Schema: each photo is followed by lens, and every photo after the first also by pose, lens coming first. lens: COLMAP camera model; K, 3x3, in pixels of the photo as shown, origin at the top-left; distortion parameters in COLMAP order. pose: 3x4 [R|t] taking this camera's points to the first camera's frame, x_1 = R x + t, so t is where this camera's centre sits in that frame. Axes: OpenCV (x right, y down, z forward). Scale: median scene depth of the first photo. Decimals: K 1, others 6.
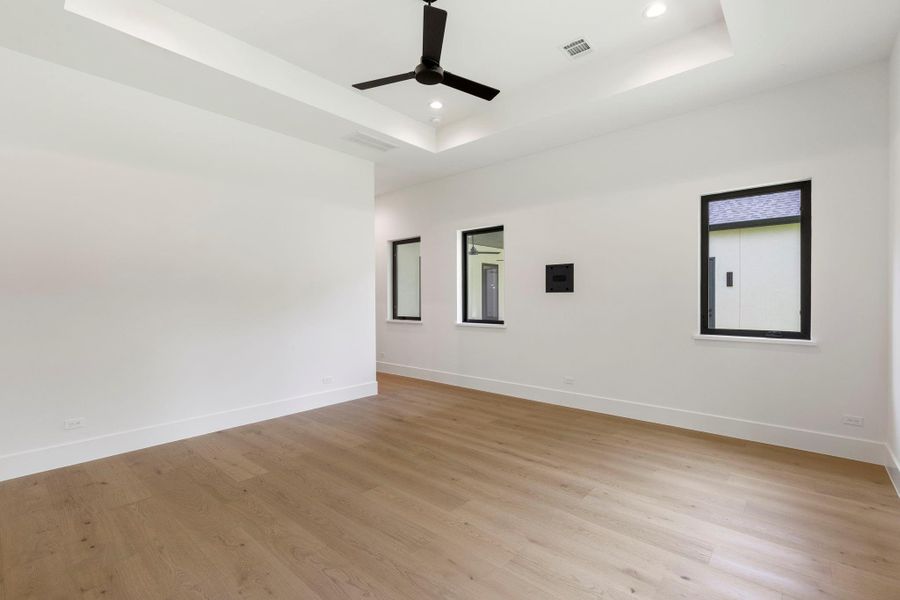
lens RADIAL K [[409.7, 0, 453.7], [0, 409.7, 300.5], [0, 0, 1]] dist [0.000475, 0.000113]
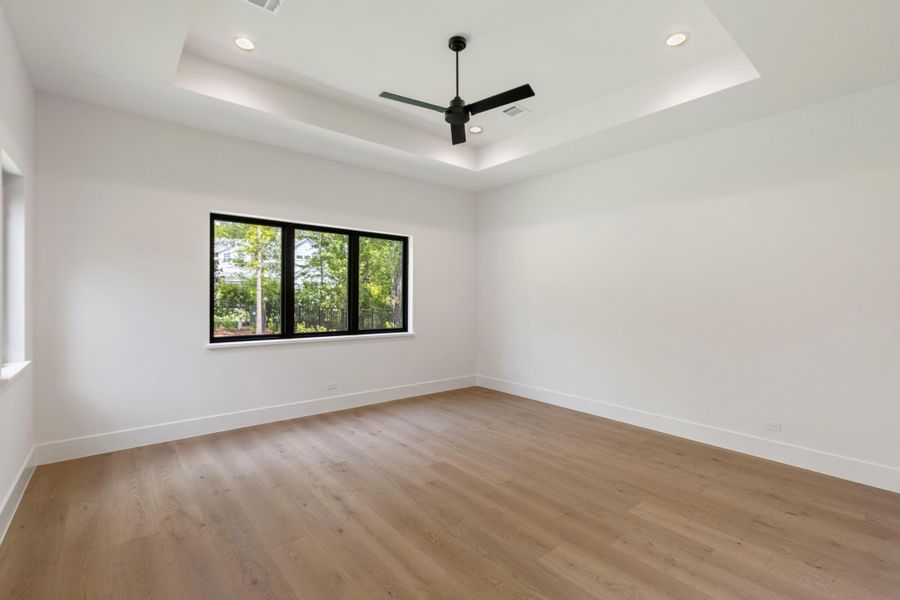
lens RADIAL K [[409.7, 0, 453.7], [0, 409.7, 300.5], [0, 0, 1]] dist [0.000475, 0.000113]
pose [[-0.988160, -0.010239, 0.153082, -0.202792], [-0.008808, 0.999911, 0.010020, -0.050737], [-0.153171, 0.008553, -0.988163, 1.924329]]
